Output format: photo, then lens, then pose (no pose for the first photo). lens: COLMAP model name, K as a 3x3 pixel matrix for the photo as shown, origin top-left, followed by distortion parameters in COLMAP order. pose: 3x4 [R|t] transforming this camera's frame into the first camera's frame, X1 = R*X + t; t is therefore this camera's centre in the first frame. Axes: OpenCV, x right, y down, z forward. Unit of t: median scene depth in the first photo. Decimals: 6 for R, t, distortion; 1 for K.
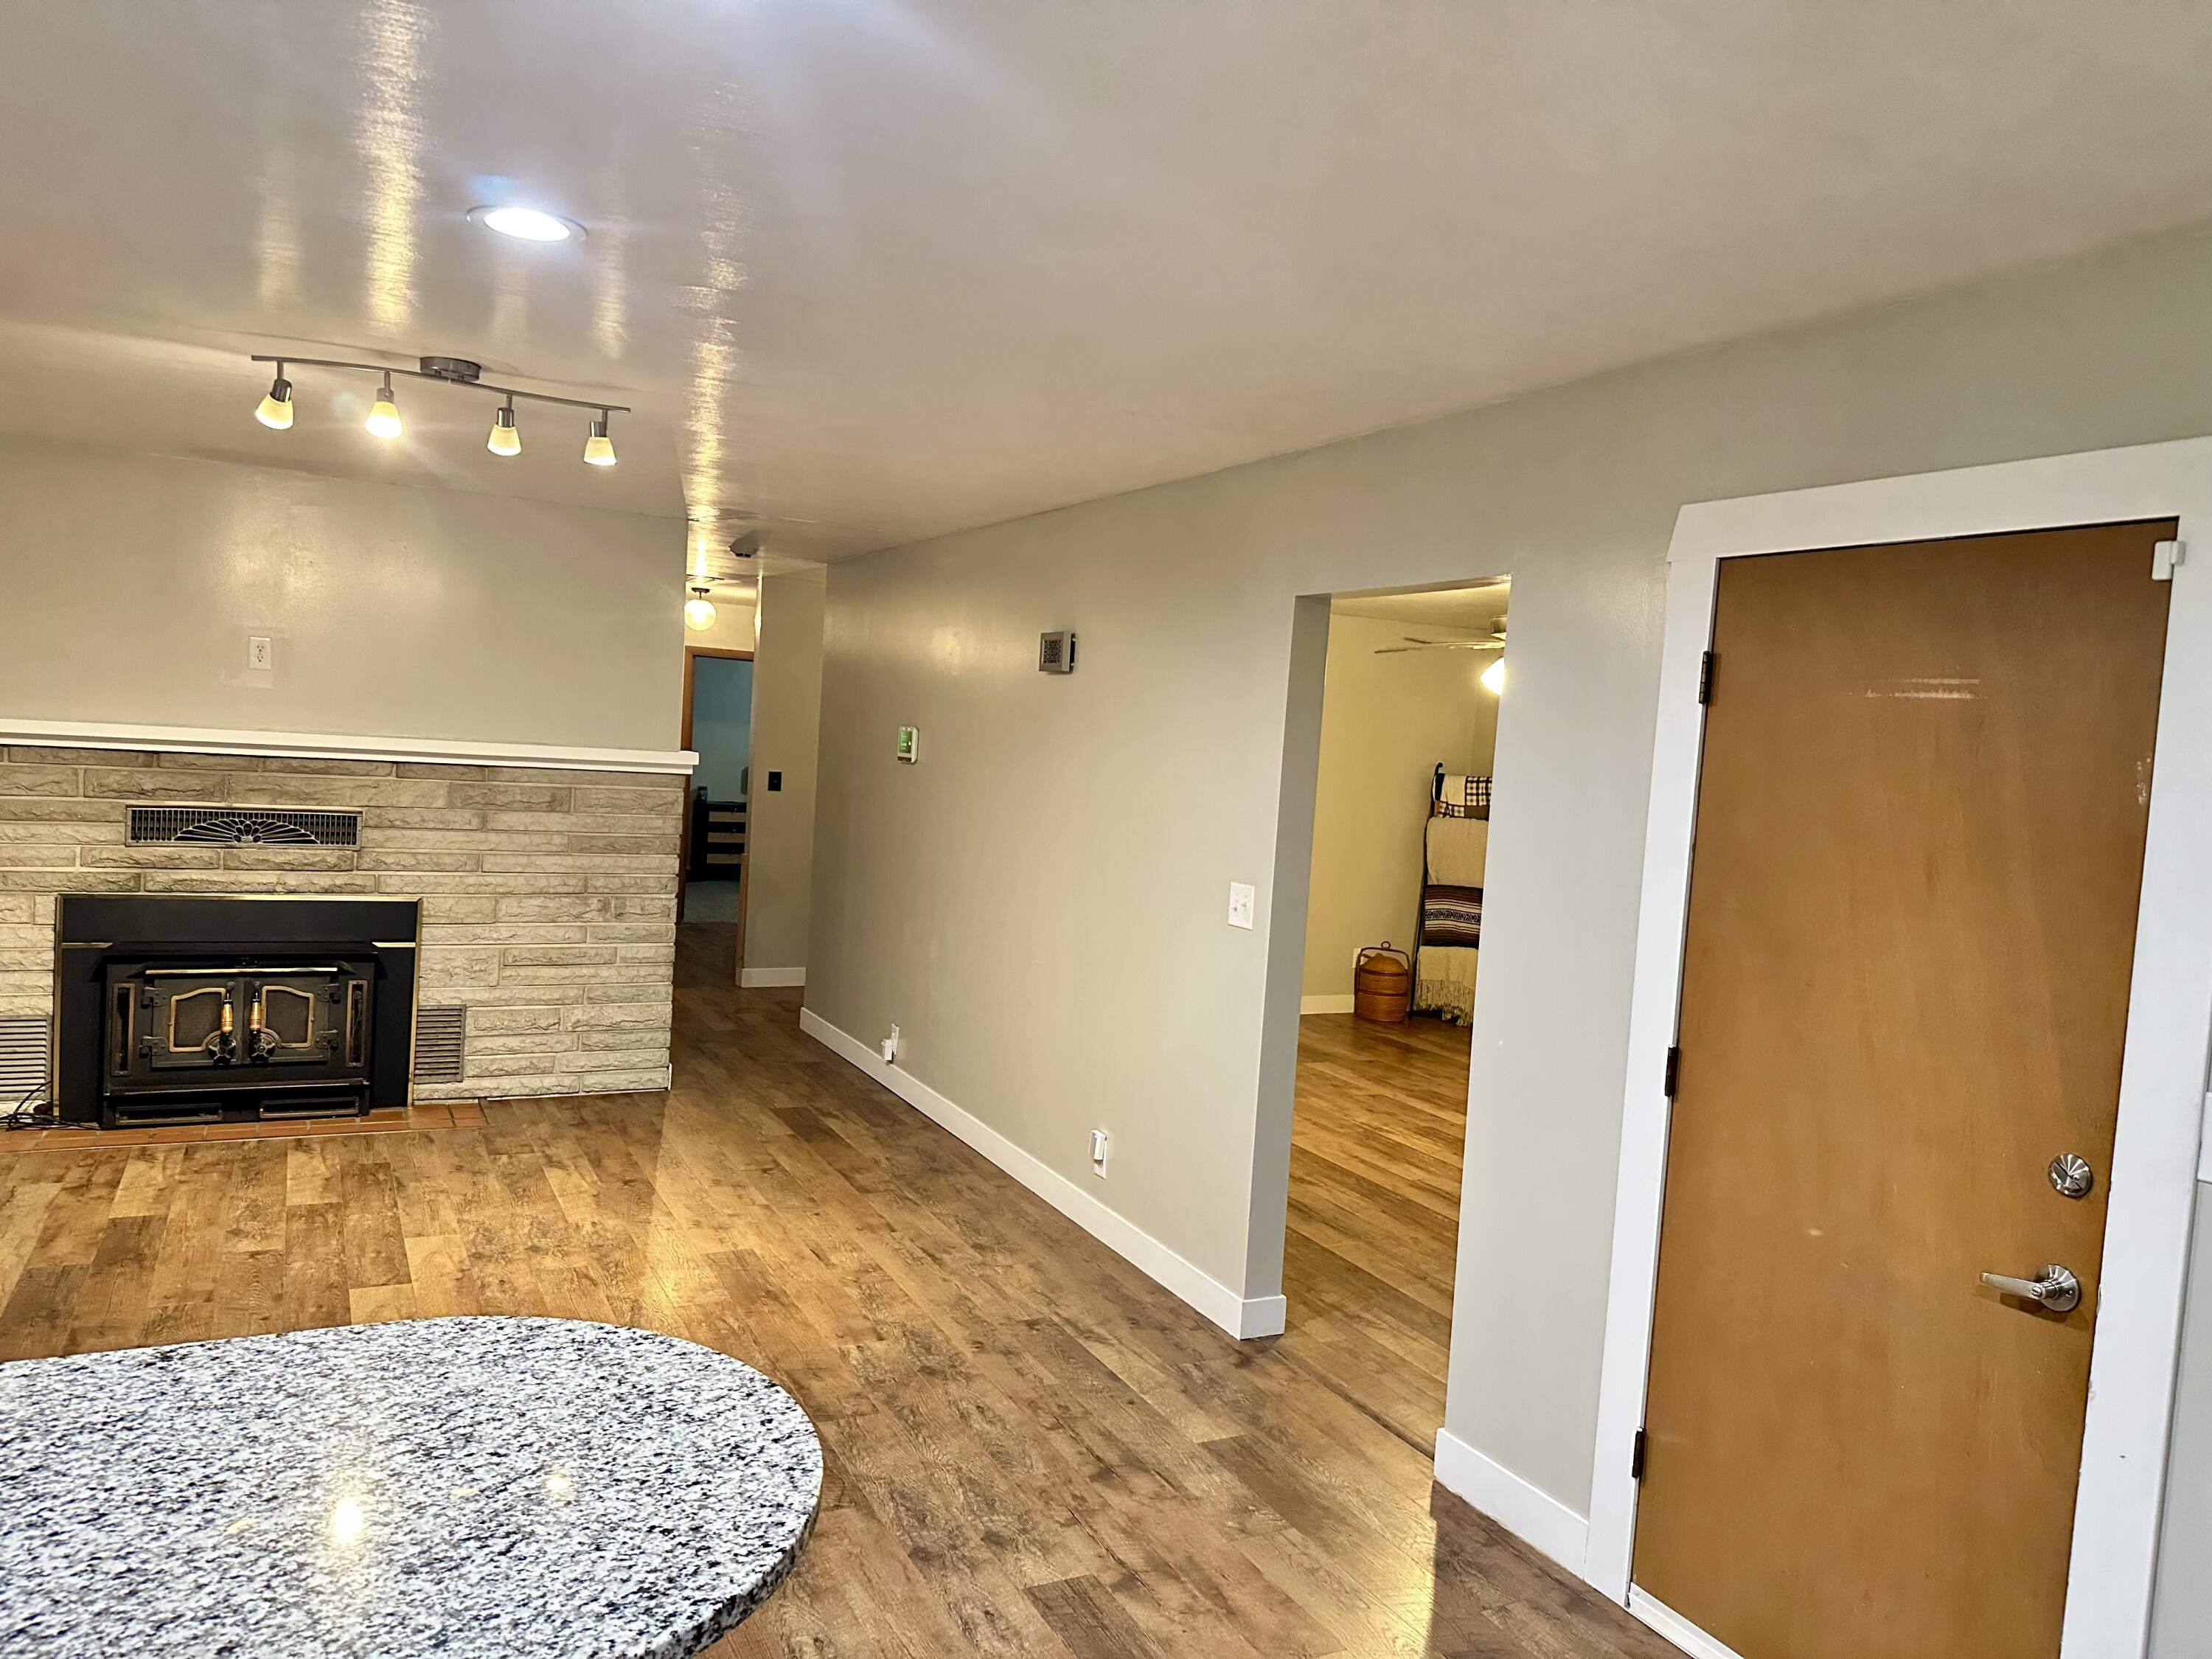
lens RADIAL K [[1588.8, 0, 1106.0], [0, 1588.8, 829.5], [0, 0, 1]] dist [0.080838, -0.075678]
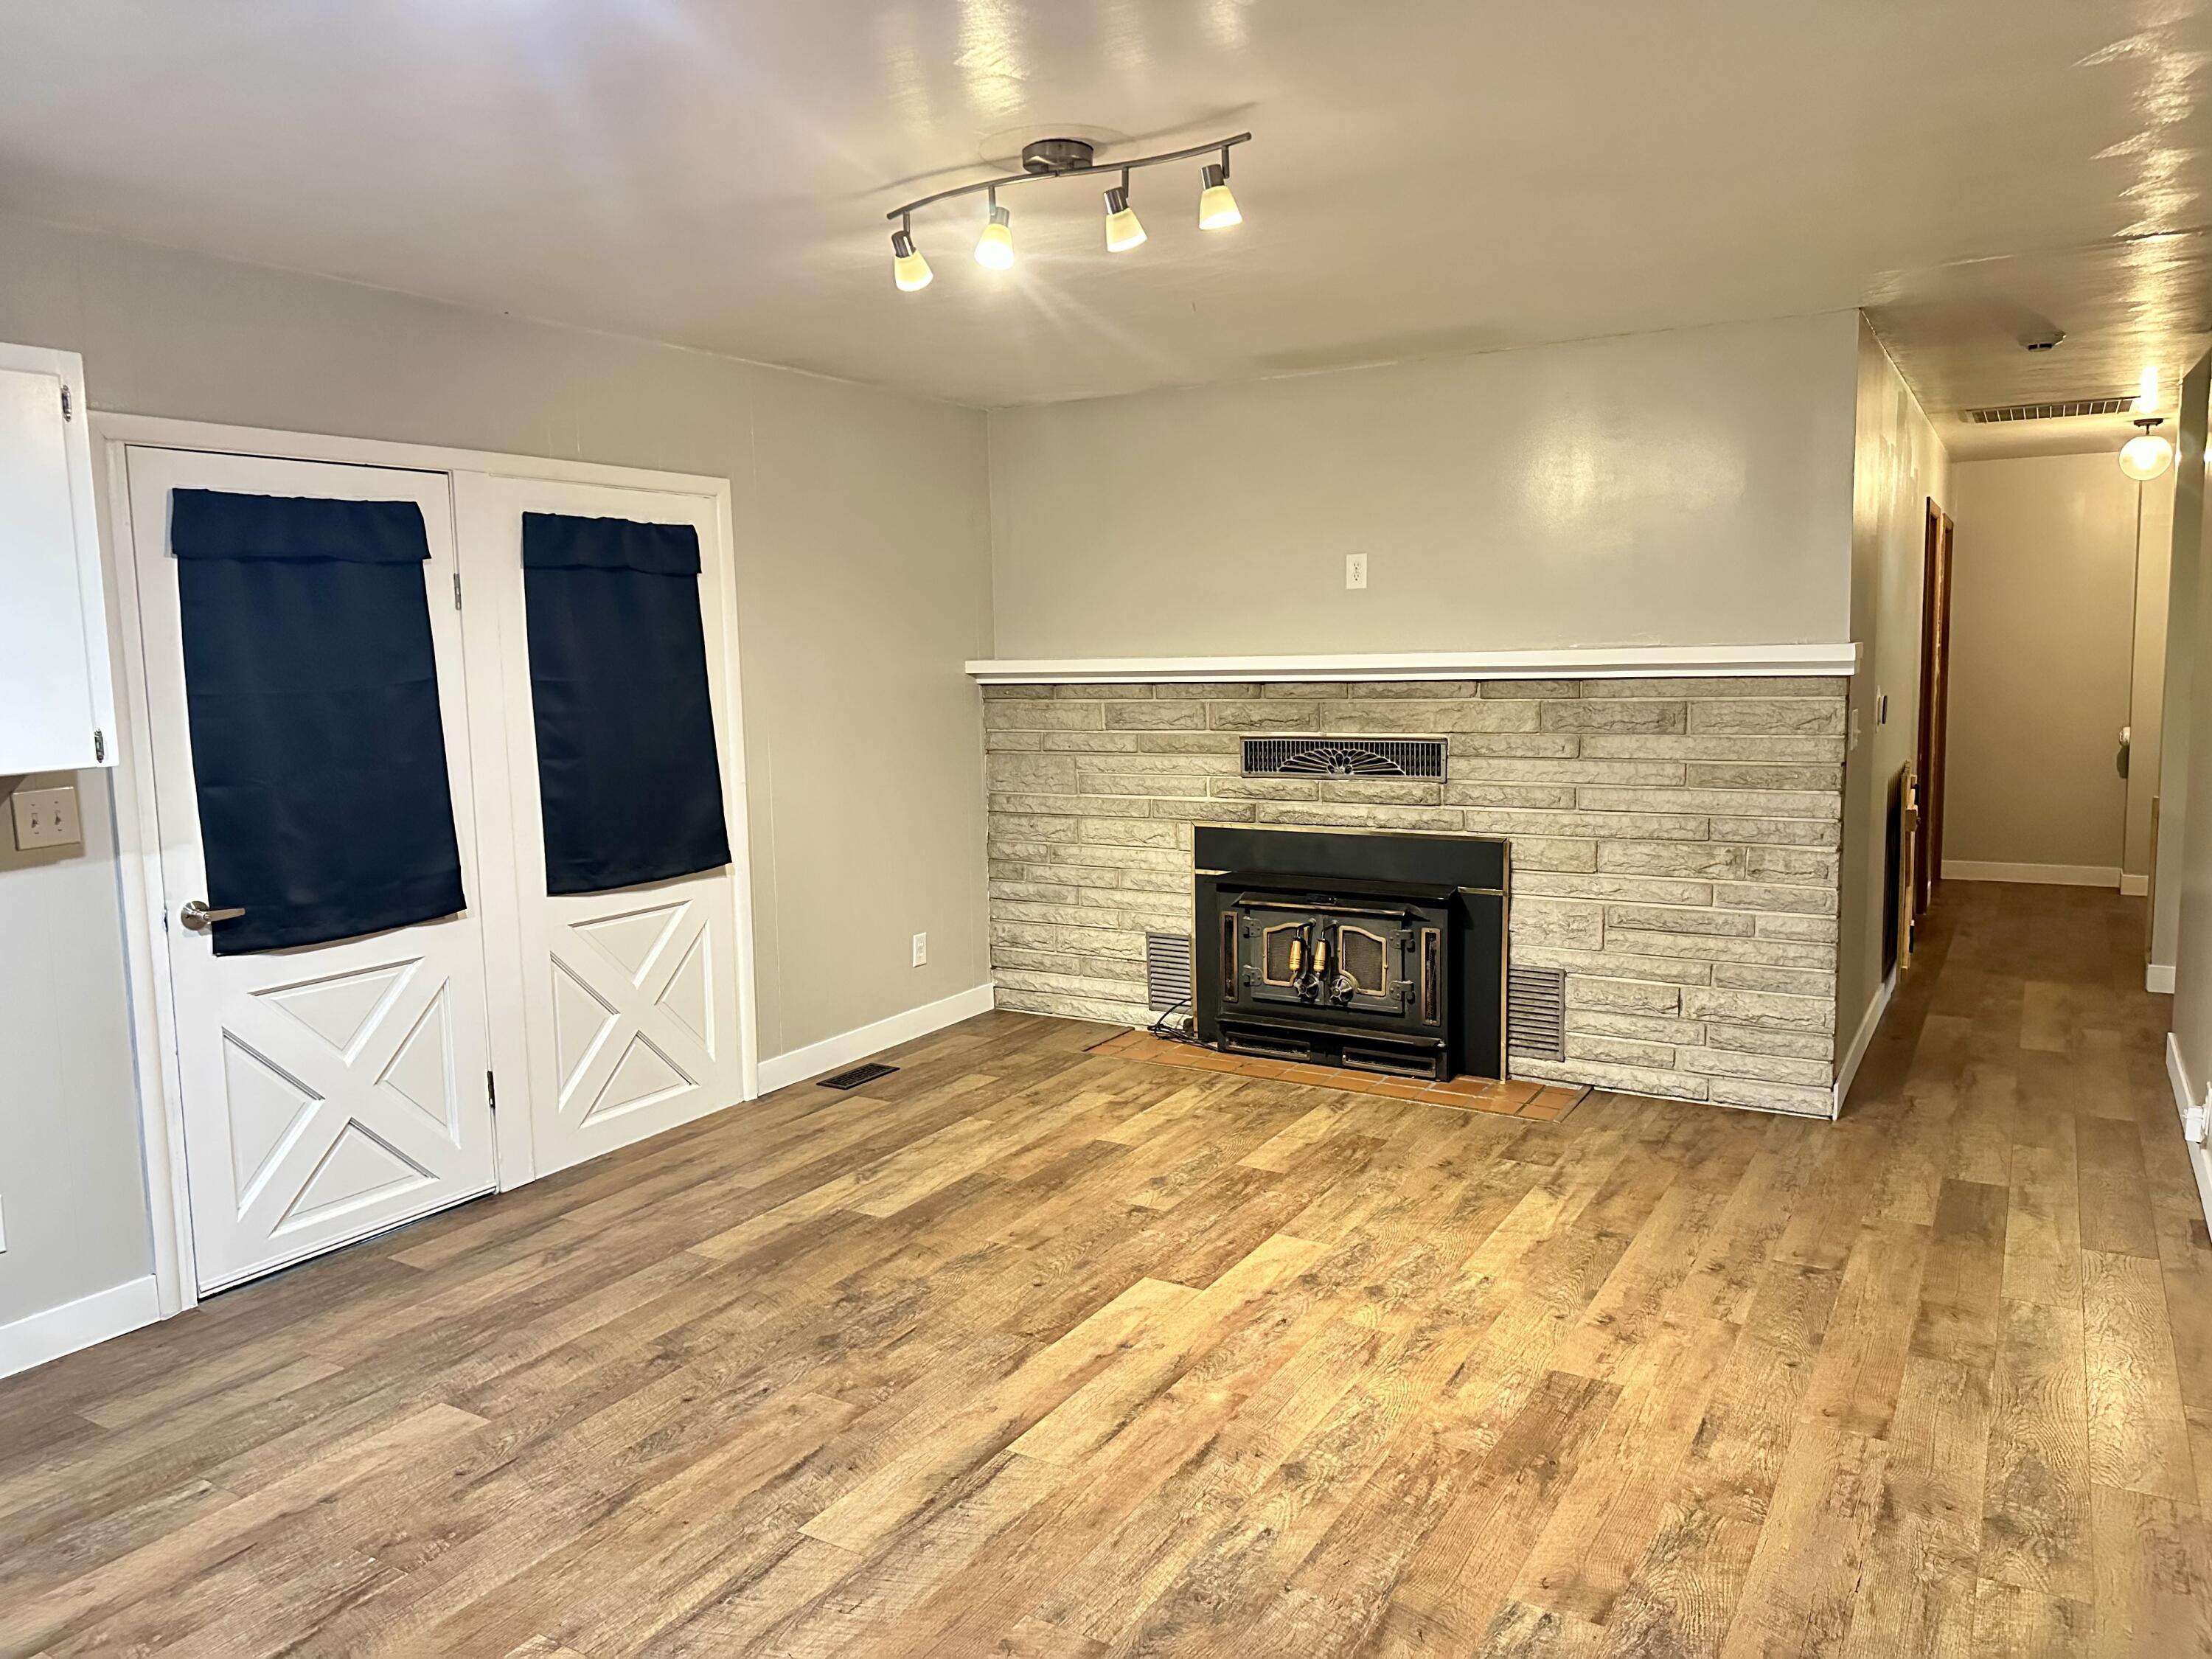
lens RADIAL K [[1562.2, 0, 1106.0], [0, 1562.2, 829.5], [0, 0, 1]] dist [0.174795, -0.275788]
pose [[0.524790, 0.028288, -0.850761, 0.182095], [0.001880, 0.999407, 0.034391, 0.008912], [0.851230, -0.019648, 0.524426, 0.398237]]
